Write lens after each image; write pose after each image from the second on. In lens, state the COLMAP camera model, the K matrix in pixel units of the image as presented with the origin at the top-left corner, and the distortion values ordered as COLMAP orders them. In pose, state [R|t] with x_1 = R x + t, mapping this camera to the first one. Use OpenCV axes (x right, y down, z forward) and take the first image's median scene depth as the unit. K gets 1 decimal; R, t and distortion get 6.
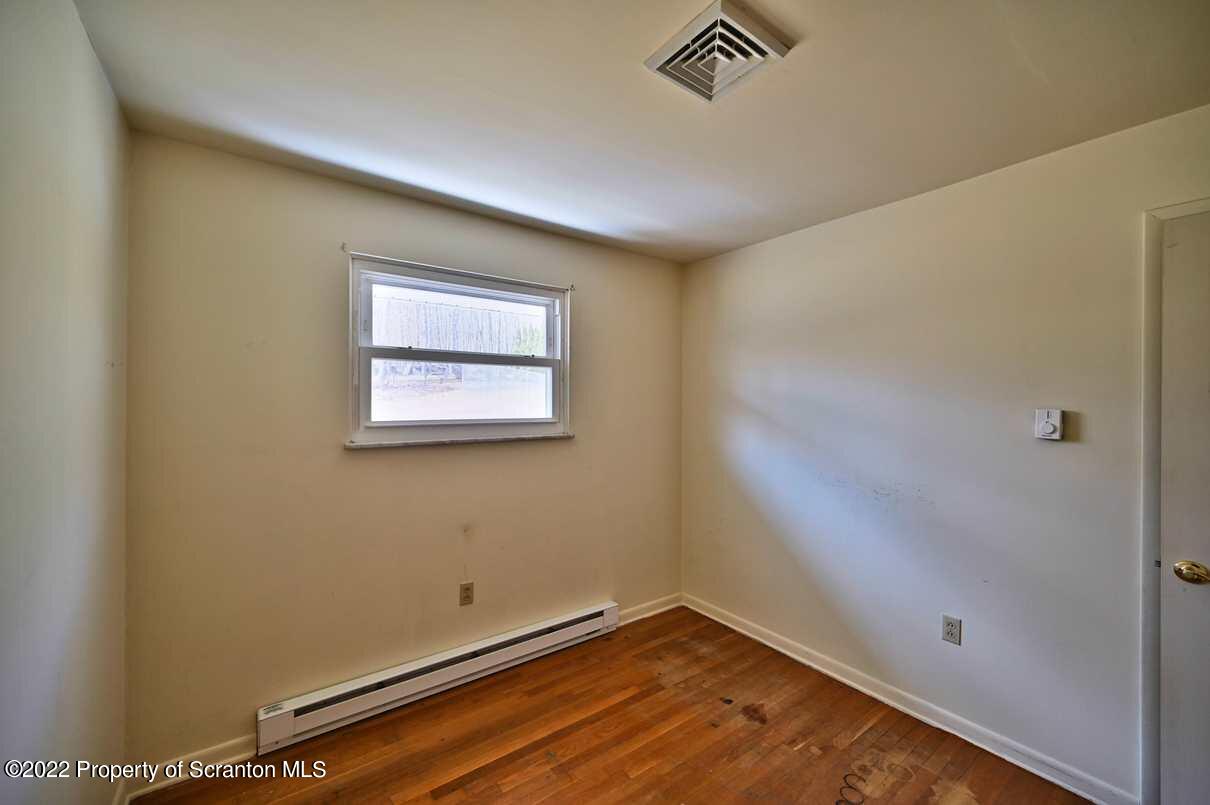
lens RADIAL K [[474.6, 0, 605.0], [0, 474.6, 402.5], [0, 0, 1]] dist [0.000402, 0.000014]
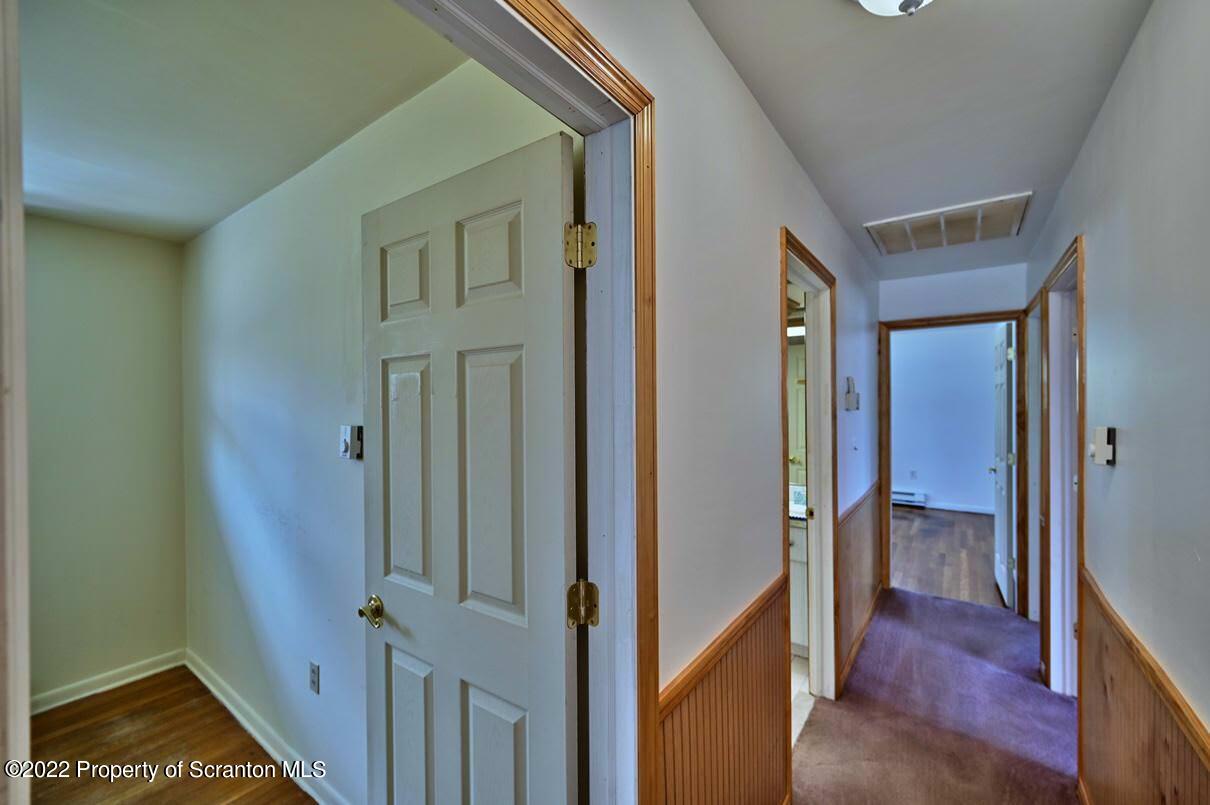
lens RADIAL K [[480.3, 0, 603.8], [0, 480.3, 406.4], [0, 0, 1]] dist [0.000310, -0.000112]
pose [[0.953852, -0.009002, 0.300141, 0.691278], [0.008758, 0.999959, 0.002157, -0.010175], [-0.300148, 0.000571, 0.953892, 0.001501]]
